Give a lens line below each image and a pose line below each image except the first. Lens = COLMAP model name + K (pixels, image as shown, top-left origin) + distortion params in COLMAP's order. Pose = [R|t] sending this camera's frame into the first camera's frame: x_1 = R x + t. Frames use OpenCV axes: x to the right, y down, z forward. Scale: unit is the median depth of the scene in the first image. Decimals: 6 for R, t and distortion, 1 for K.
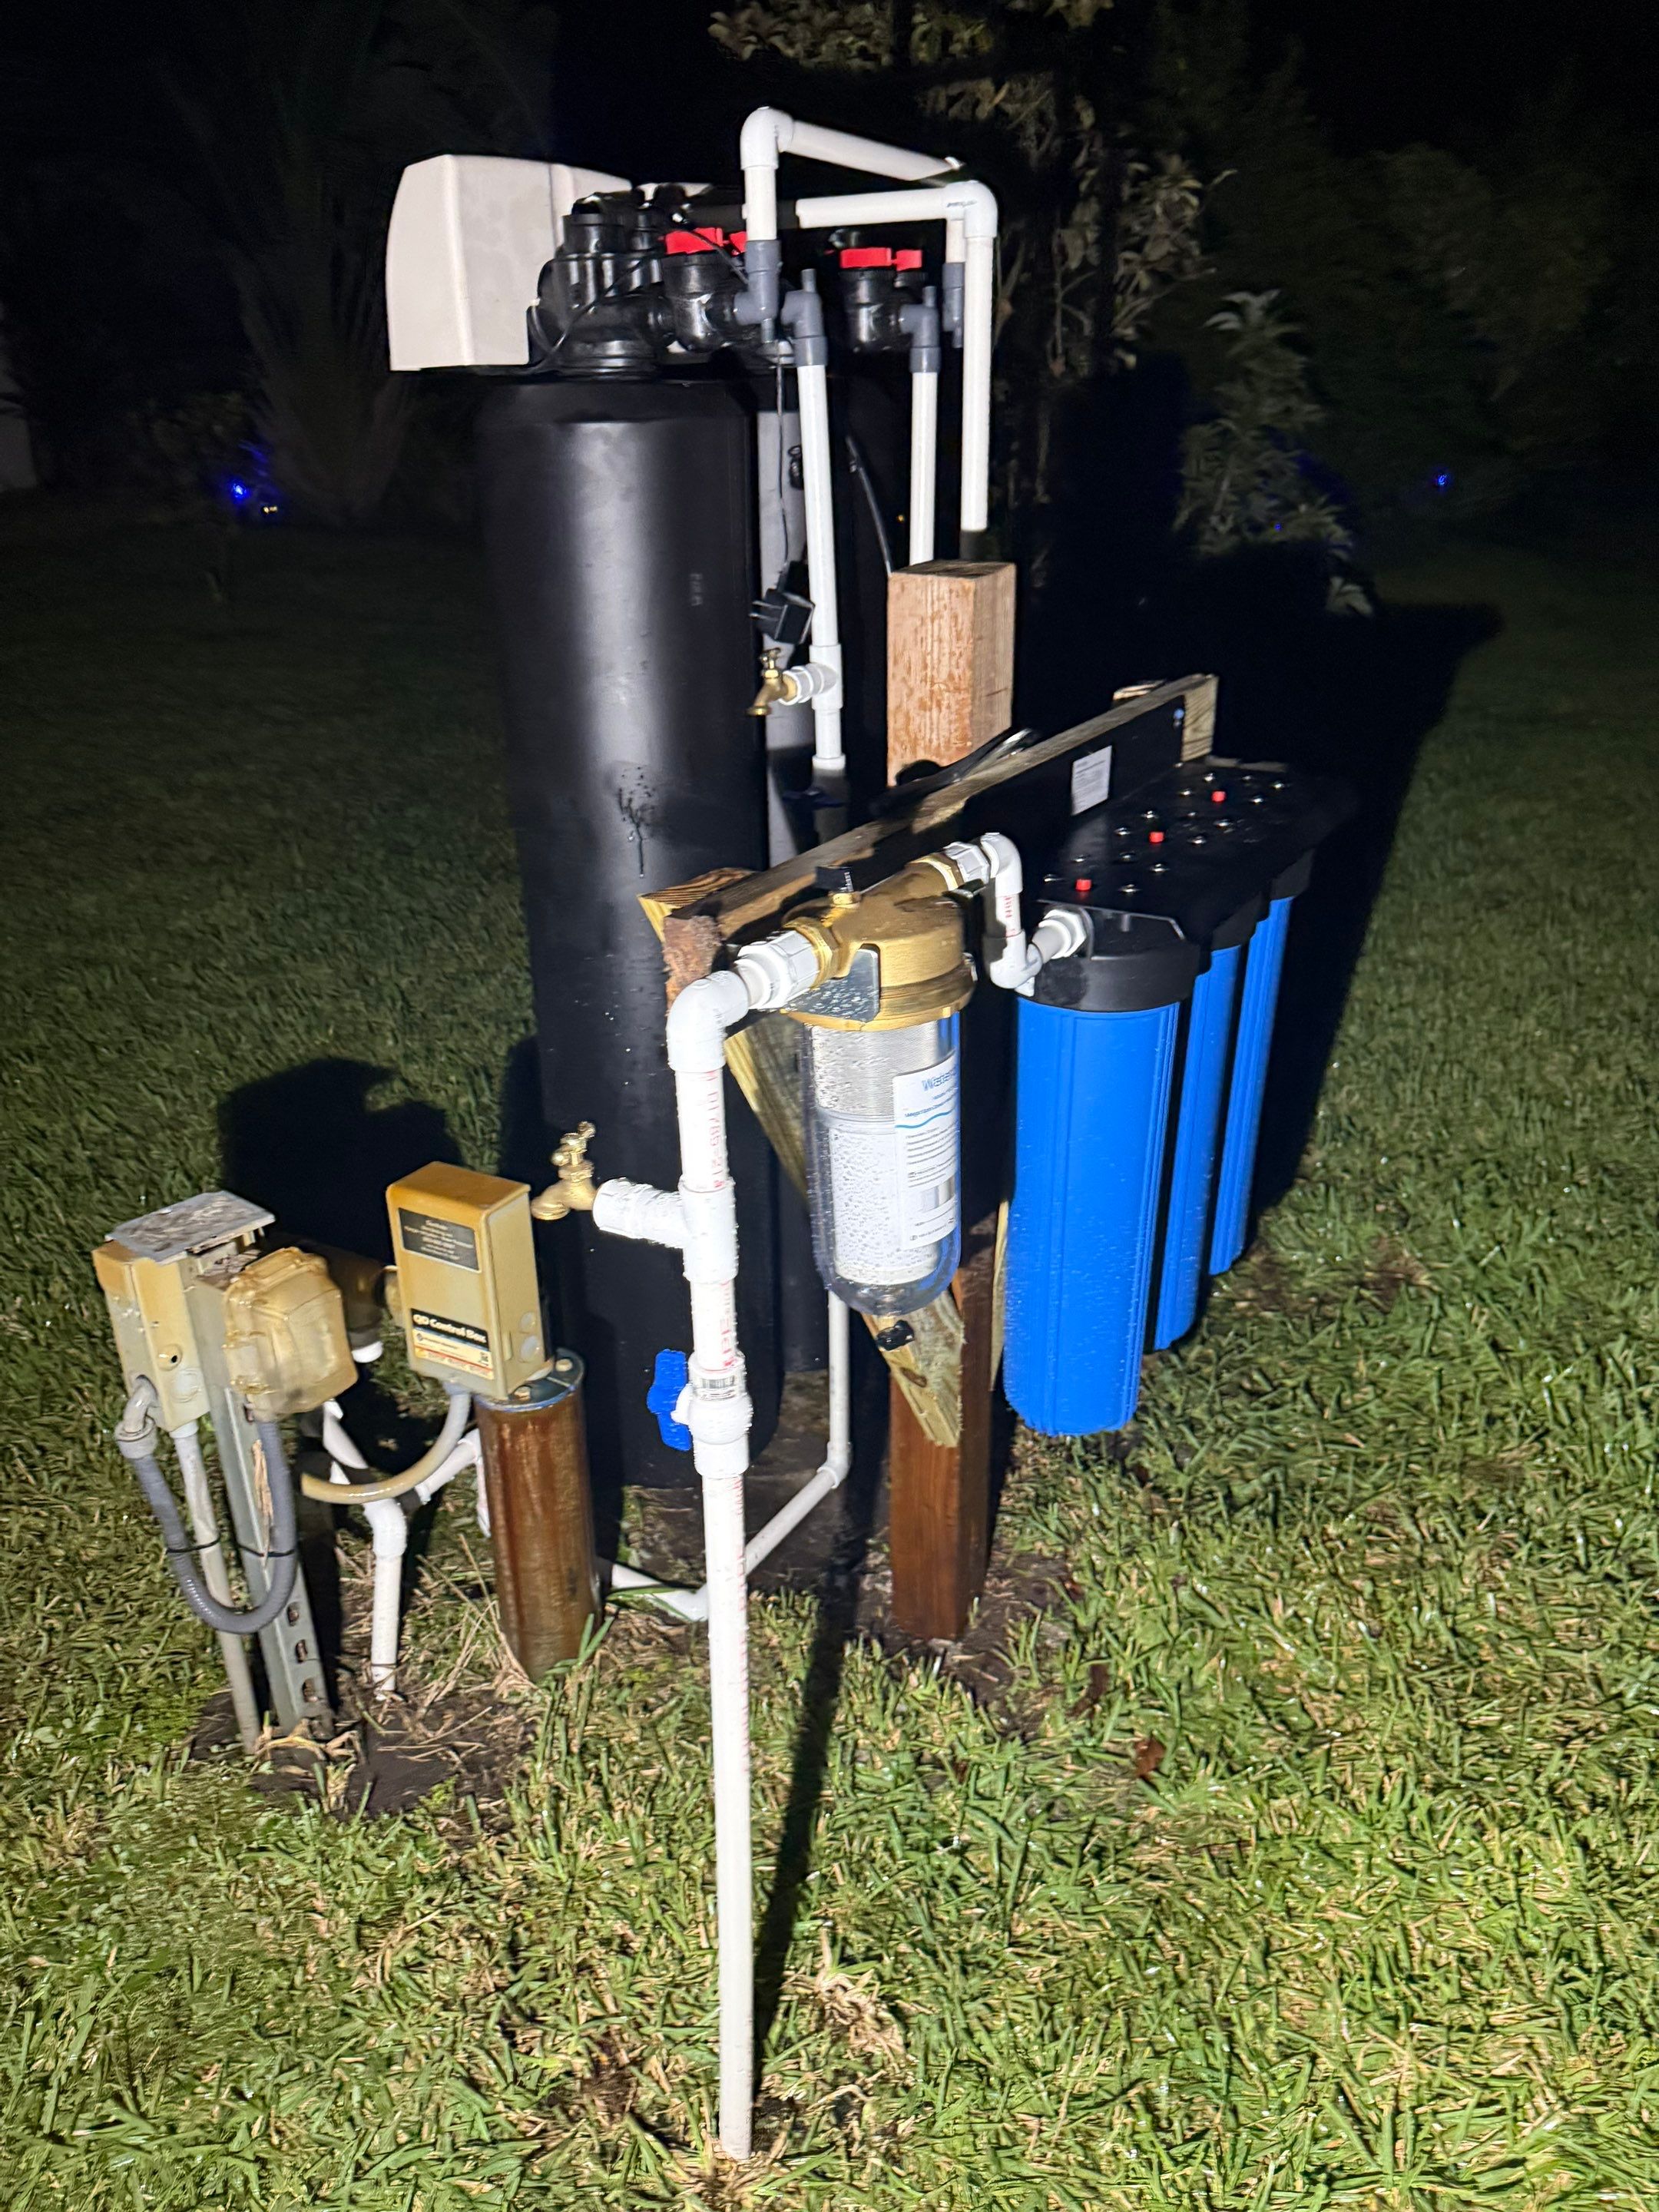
lens RADIAL K [[1583.4, 0, 819.9], [0, 1583.4, 1104.9], [0, 0, 1]] dist [-0.035386, -0.006104]
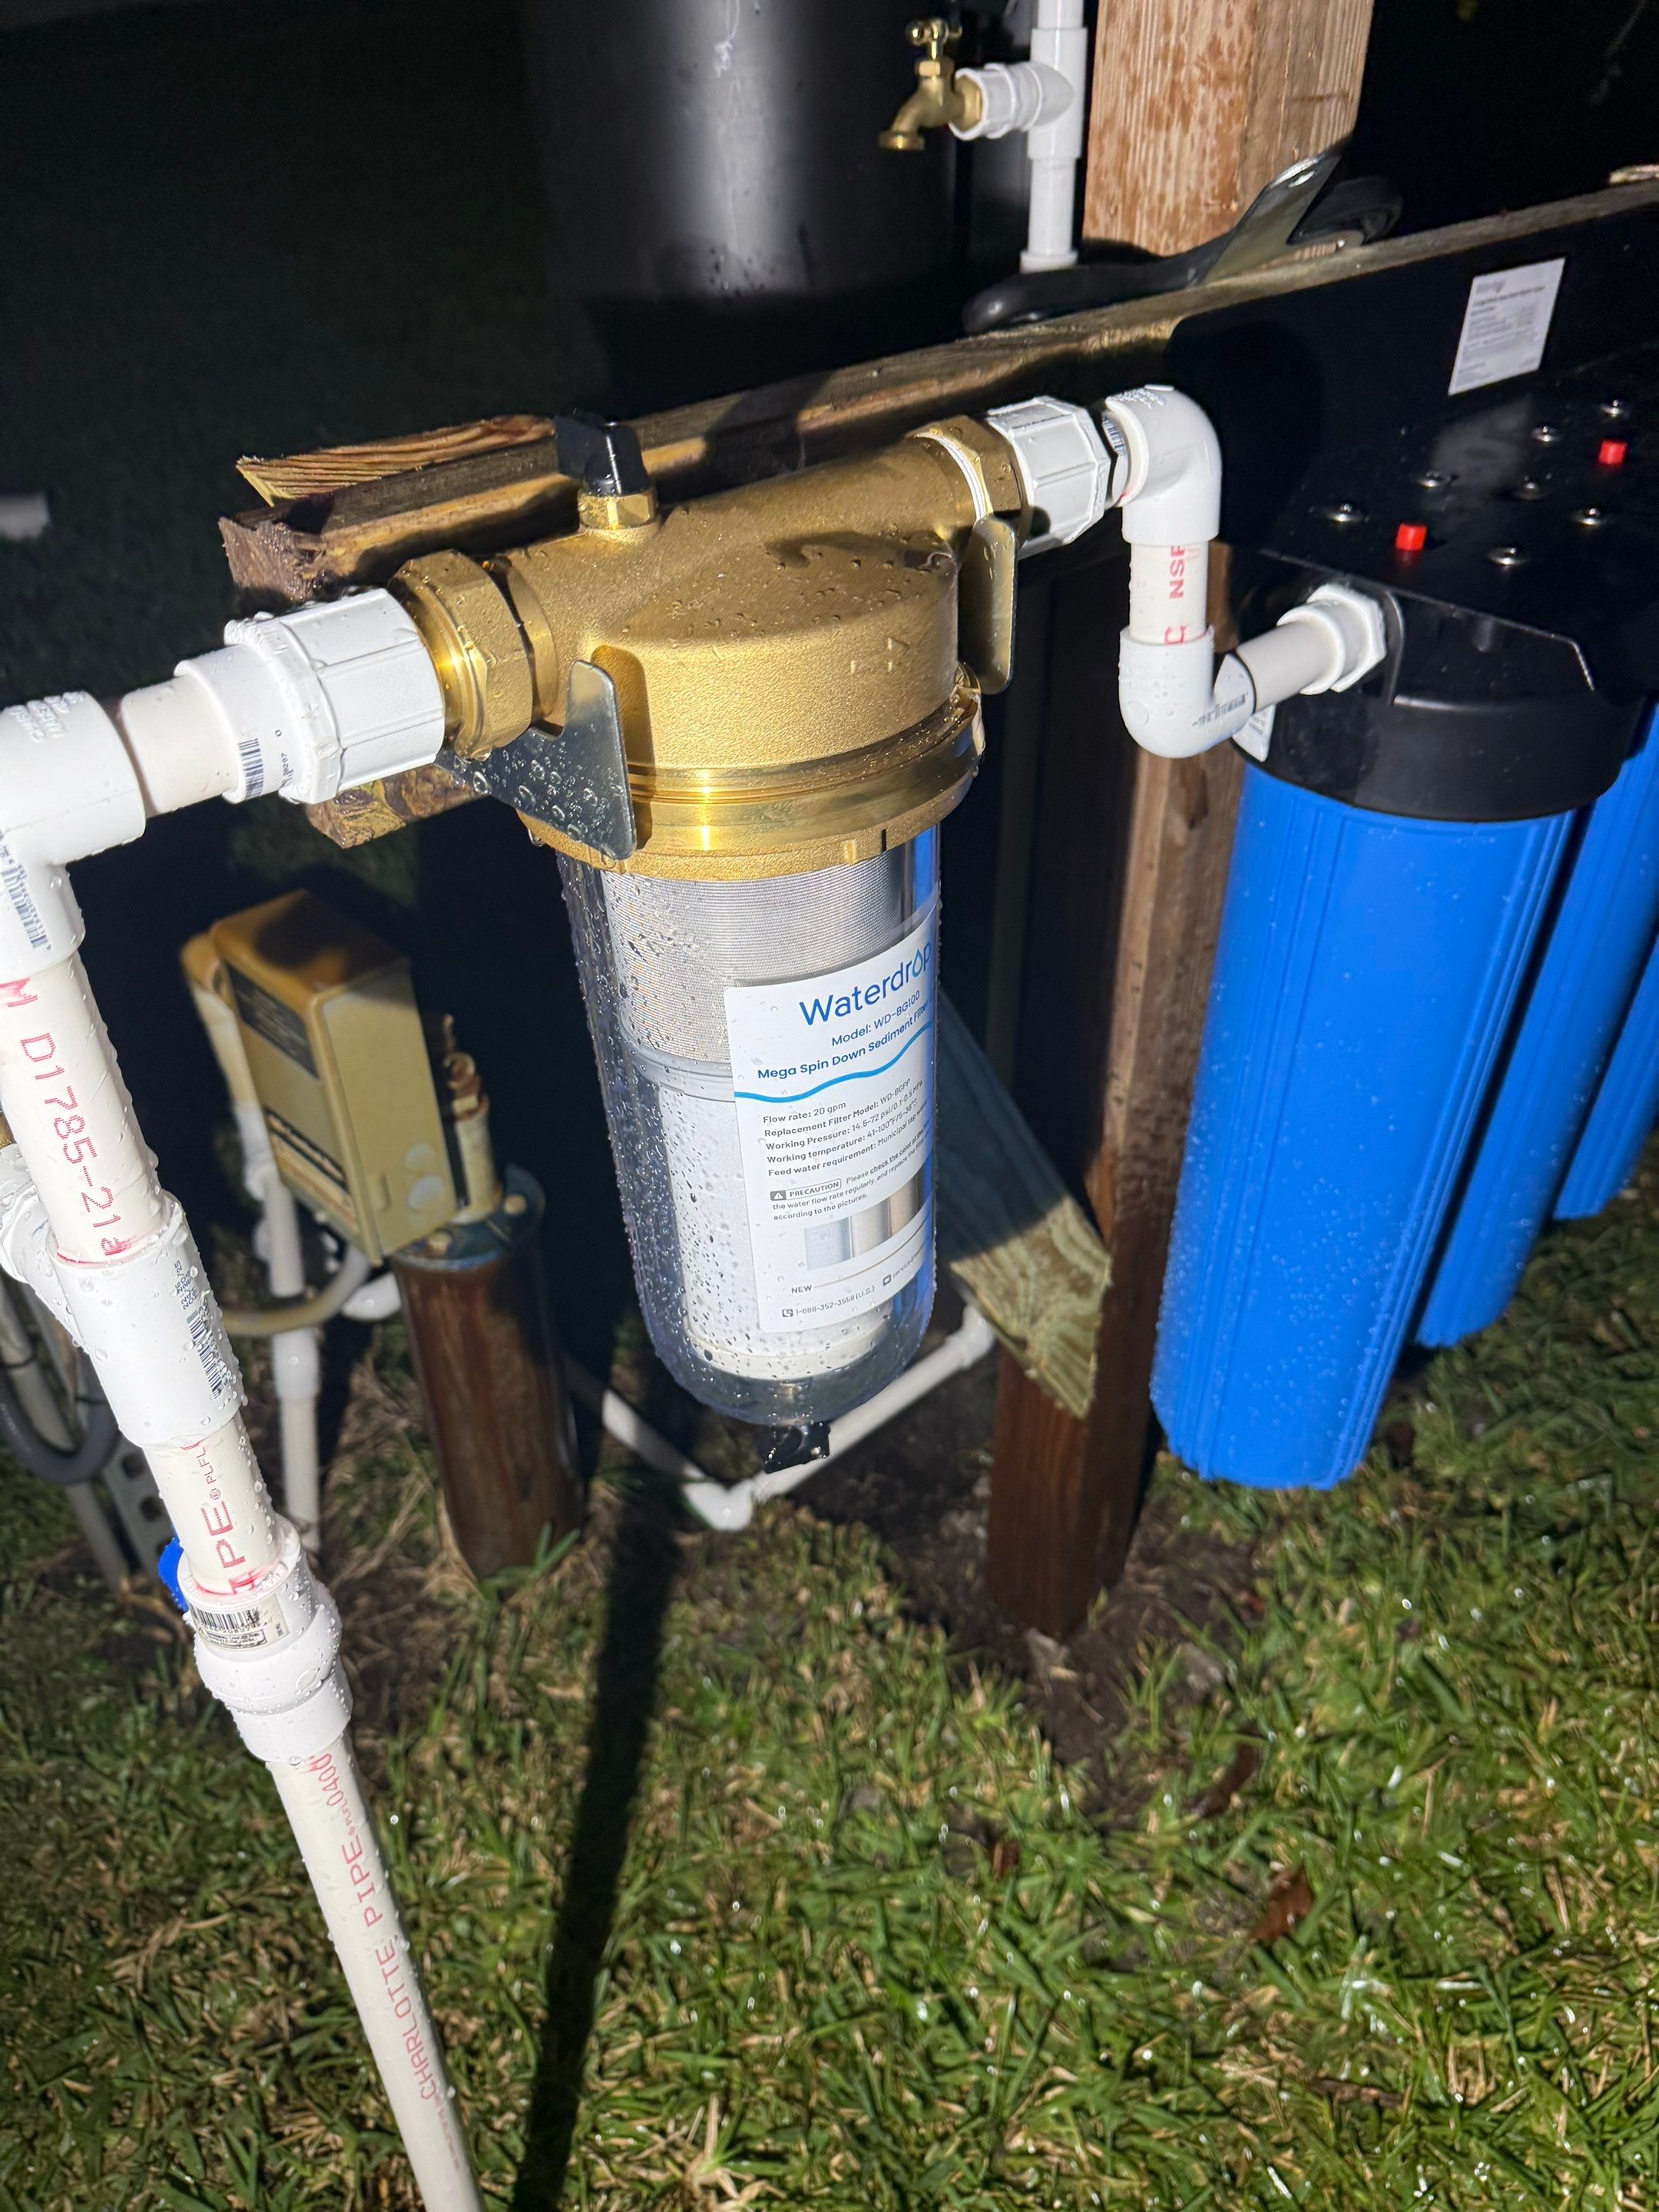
lens RADIAL K [[1583.4, 0, 841.6], [0, 1583.4, 1119.9], [0, 0, 1]] dist [-0.035386, -0.006104]
pose [[0.962297, 0.174295, -0.208819, 0.115800], [-0.118660, 0.959816, 0.254310, -0.063070], [0.244752, -0.219943, 0.944310, 0.423644]]
